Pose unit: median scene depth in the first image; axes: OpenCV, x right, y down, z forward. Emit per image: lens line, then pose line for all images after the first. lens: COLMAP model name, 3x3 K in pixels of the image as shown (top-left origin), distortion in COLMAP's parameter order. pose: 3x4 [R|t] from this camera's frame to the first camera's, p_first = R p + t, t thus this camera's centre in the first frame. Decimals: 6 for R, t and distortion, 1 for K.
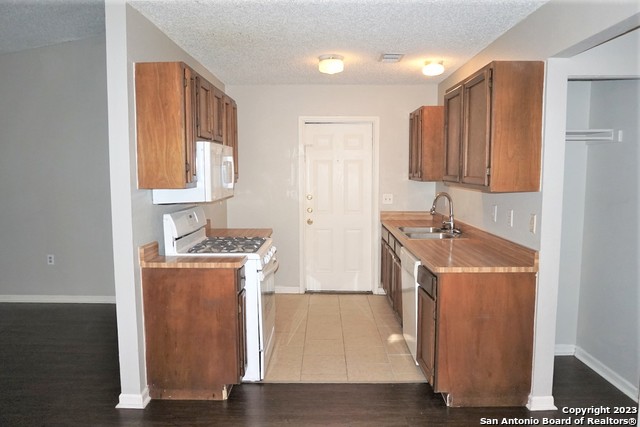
lens RADIAL K [[456.3, 0, 320.9], [0, 456.3, 216.2], [0, 0, 1]] dist [-0.044151, 0.010031]
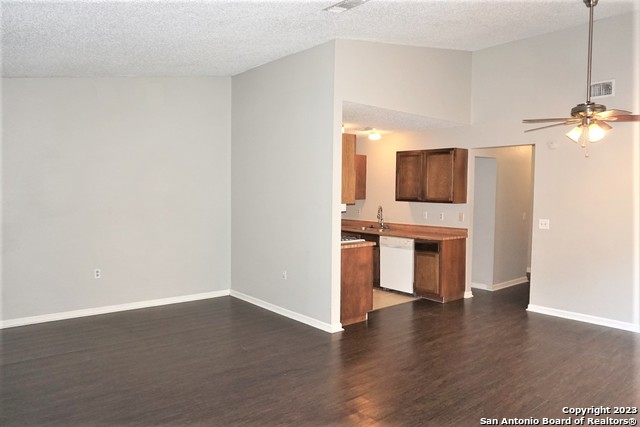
lens RADIAL K [[456.3, 0, 323.7], [0, 456.3, 213.2], [0, 0, 1]] dist [-0.044151, 0.010031]
pose [[0.750744, -0.022226, 0.660219, -1.552211], [0.056405, 0.997941, -0.030545, 0.027471], [-0.658181, 0.060171, 0.750452, -0.274673]]
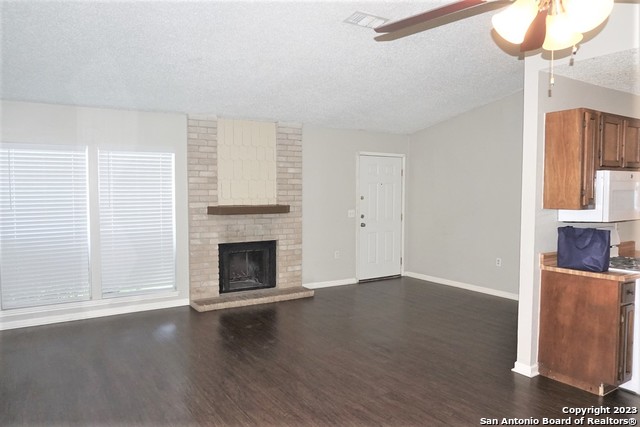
lens RADIAL K [[456.3, 0, 323.4], [0, 456.3, 211.6], [0, 0, 1]] dist [-0.044151, 0.010031]
pose [[0.562139, 0.039609, -0.826094, 0.310830], [-0.083647, 0.996454, -0.009142, 0.012488], [0.822802, 0.074239, 0.563458, -0.247688]]
